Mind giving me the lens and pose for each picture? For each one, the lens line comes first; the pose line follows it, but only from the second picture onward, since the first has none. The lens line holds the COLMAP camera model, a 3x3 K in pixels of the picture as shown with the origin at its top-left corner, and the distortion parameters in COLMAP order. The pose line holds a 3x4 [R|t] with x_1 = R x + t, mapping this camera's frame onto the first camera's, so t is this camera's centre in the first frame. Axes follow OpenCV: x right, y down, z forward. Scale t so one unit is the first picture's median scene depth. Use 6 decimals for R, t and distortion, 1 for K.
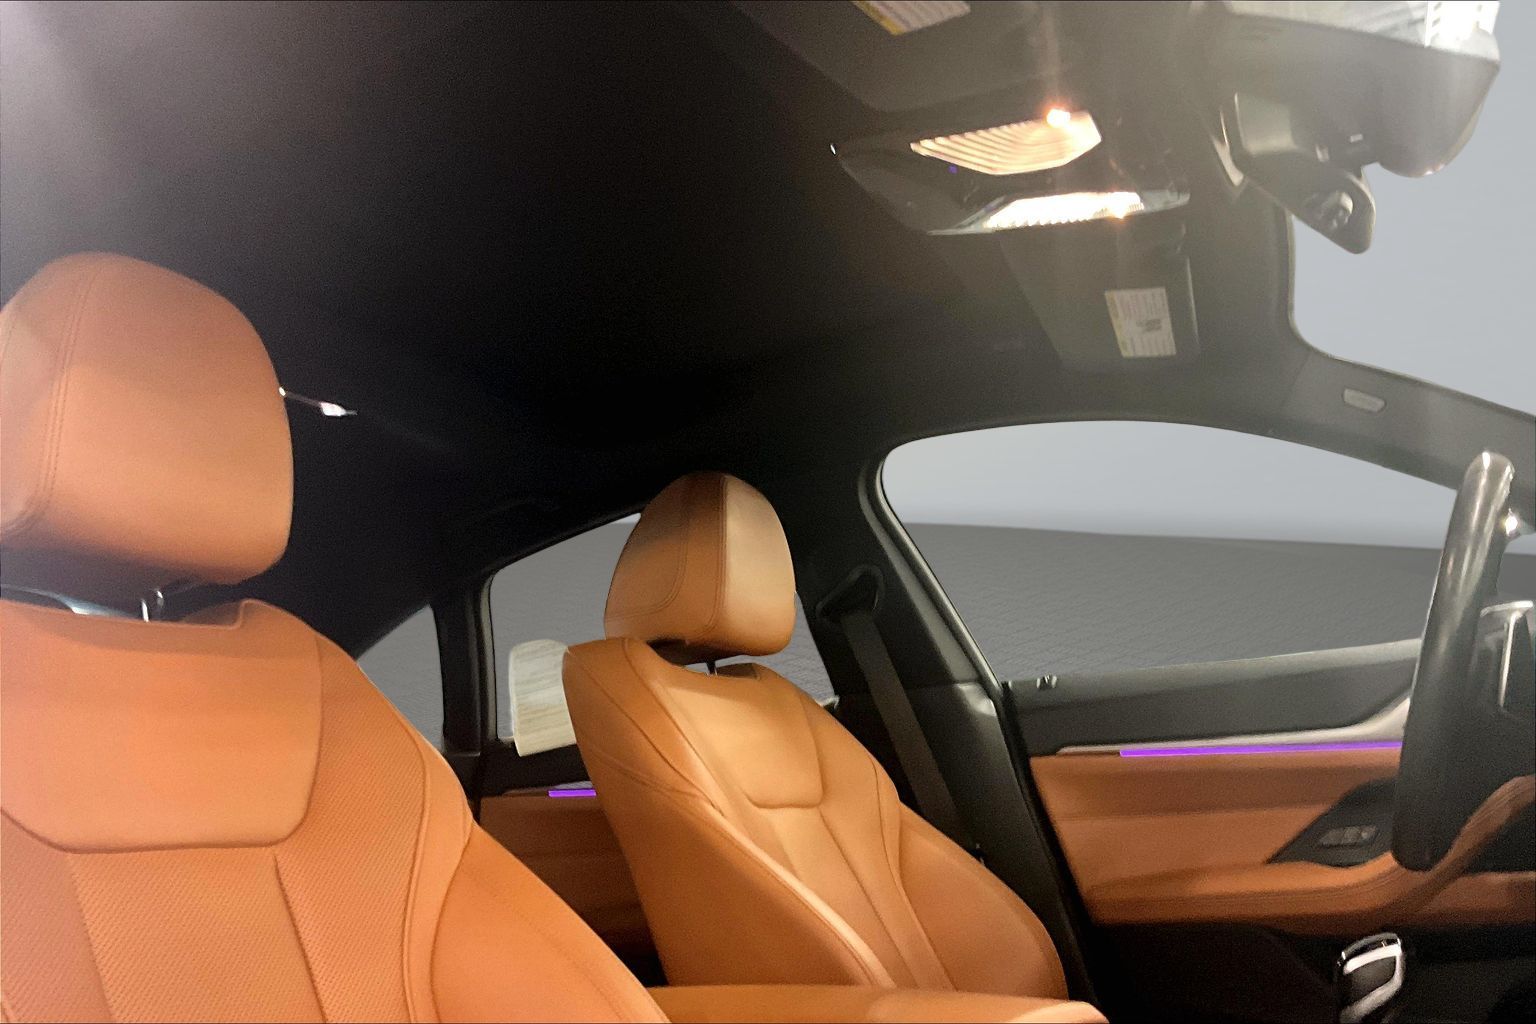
lens RADIAL K [[1265.2, 0, 770.6], [0, 1265.2, 514.8], [0, 0, 1]] dist [0.096883, -0.191219]
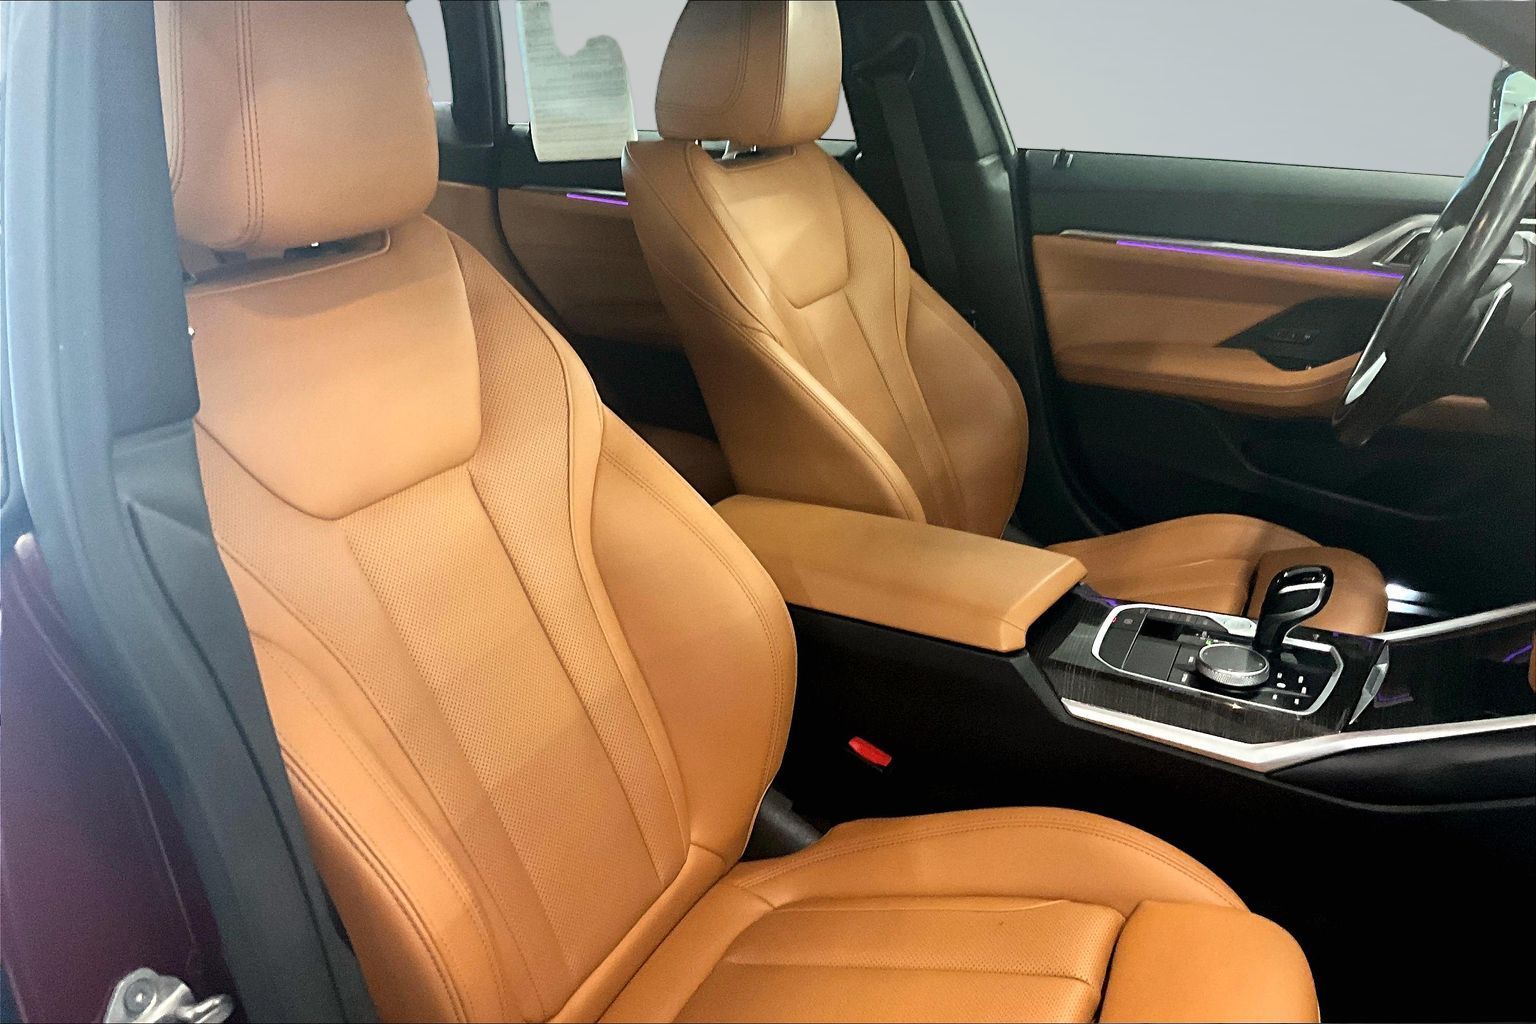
lens RADIAL K [[1265.2, 0, 766.1], [0, 1265.2, 525.5], [0, 0, 1]] dist [0.096883, -0.191219]
pose [[0.995360, 0.038563, 0.088155, -0.113926], [-0.083428, 0.802345, 0.591001, -0.241534], [-0.047940, -0.595613, 0.801839, -0.014822]]
